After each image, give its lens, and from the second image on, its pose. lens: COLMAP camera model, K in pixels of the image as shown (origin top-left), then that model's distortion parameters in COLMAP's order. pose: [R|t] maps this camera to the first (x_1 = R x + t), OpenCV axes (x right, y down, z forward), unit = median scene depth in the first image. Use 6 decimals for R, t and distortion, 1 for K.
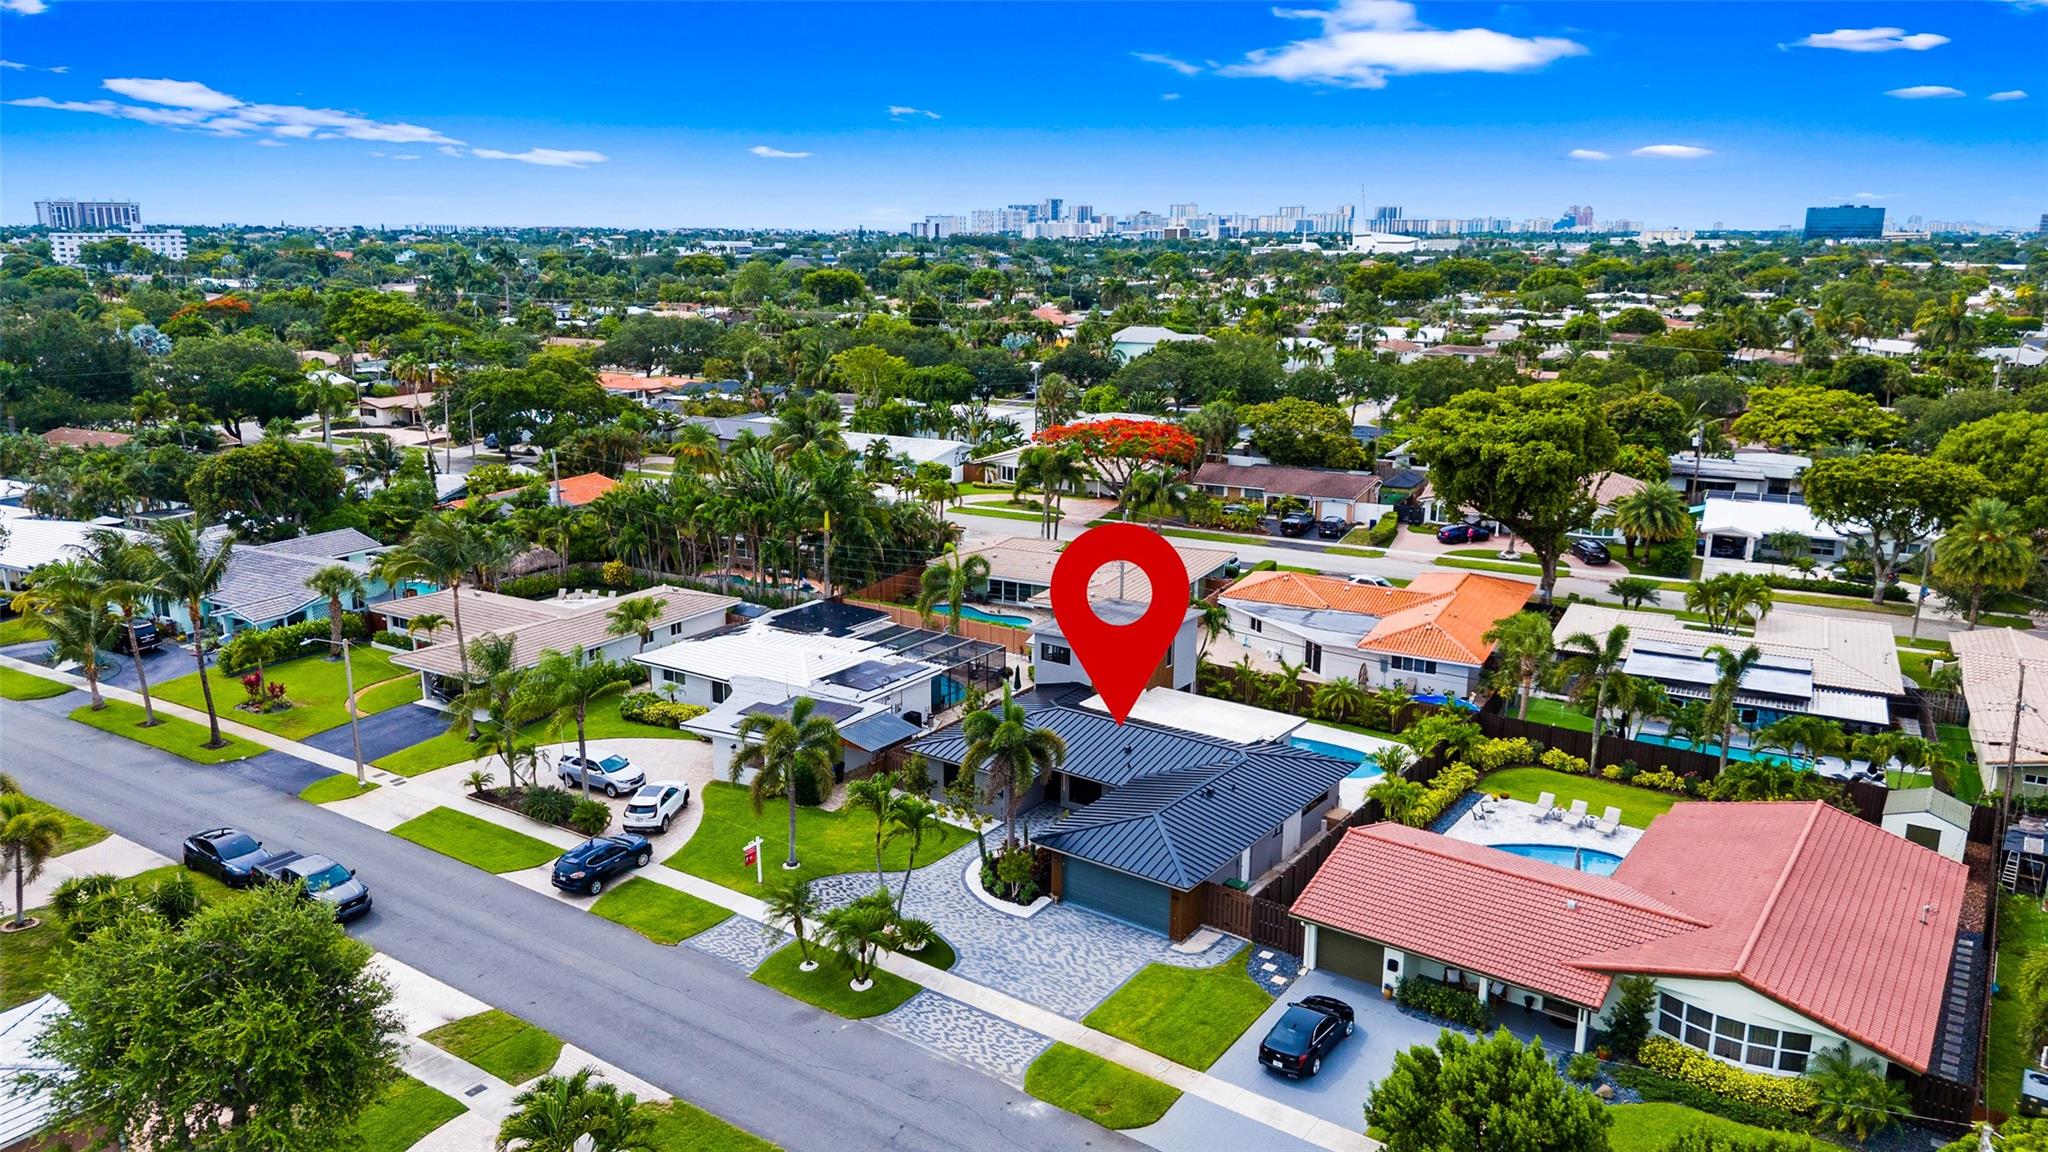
lens RADIAL K [[1453.0, 0, 1024.0], [0, 1453.0, 576.0], [0, 0, 1]] dist [0.028614, -0.001322]
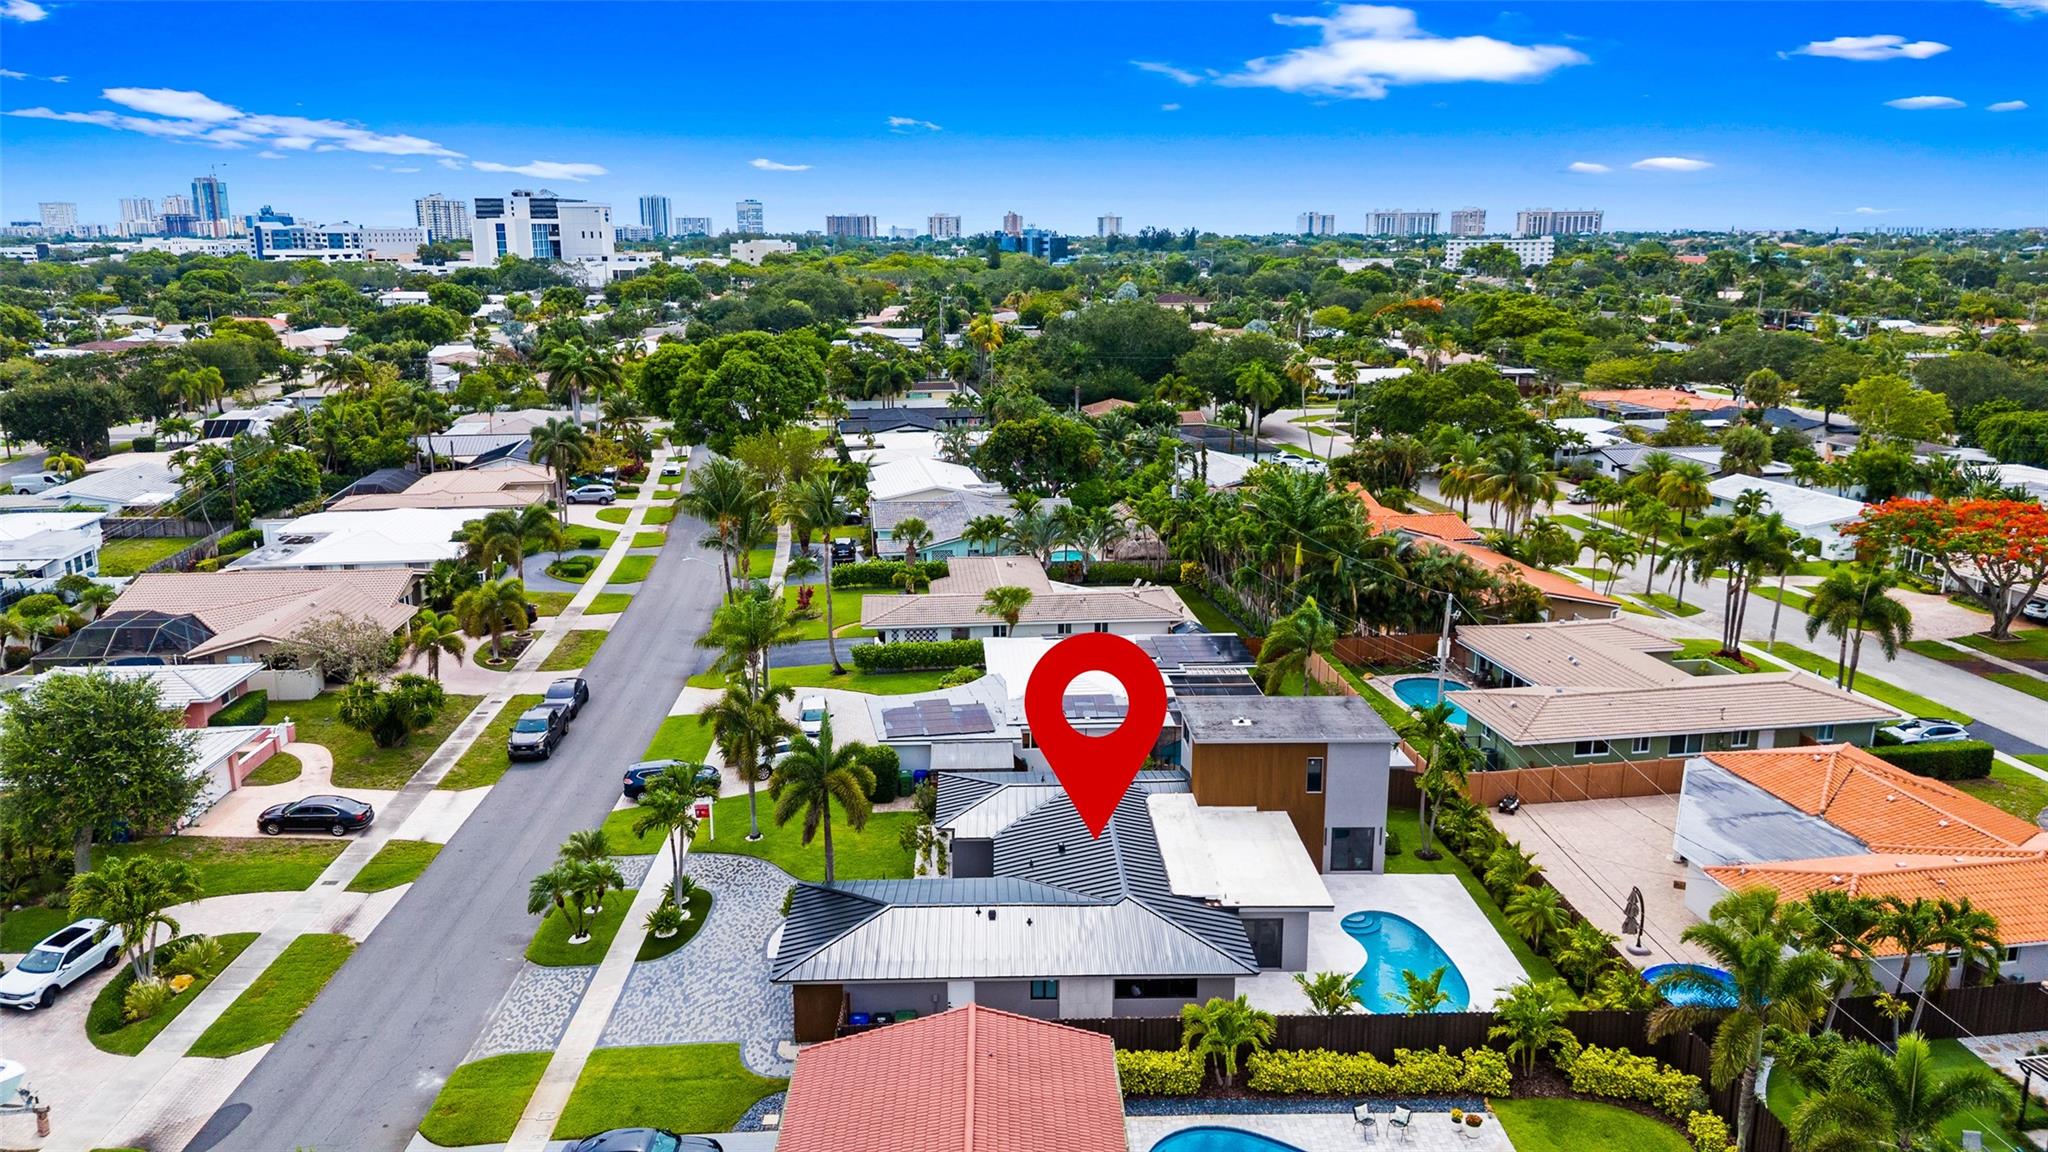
lens RADIAL K [[1453.0, 0, 1024.0], [0, 1453.0, 576.0], [0, 0, 1]] dist [0.028614, -0.001322]
pose [[0.592367, 0.175093, -0.786412, 0.604079], [-0.178757, 0.980333, 0.083620, -0.087802], [0.785587, 0.091042, 0.612017, 0.399019]]
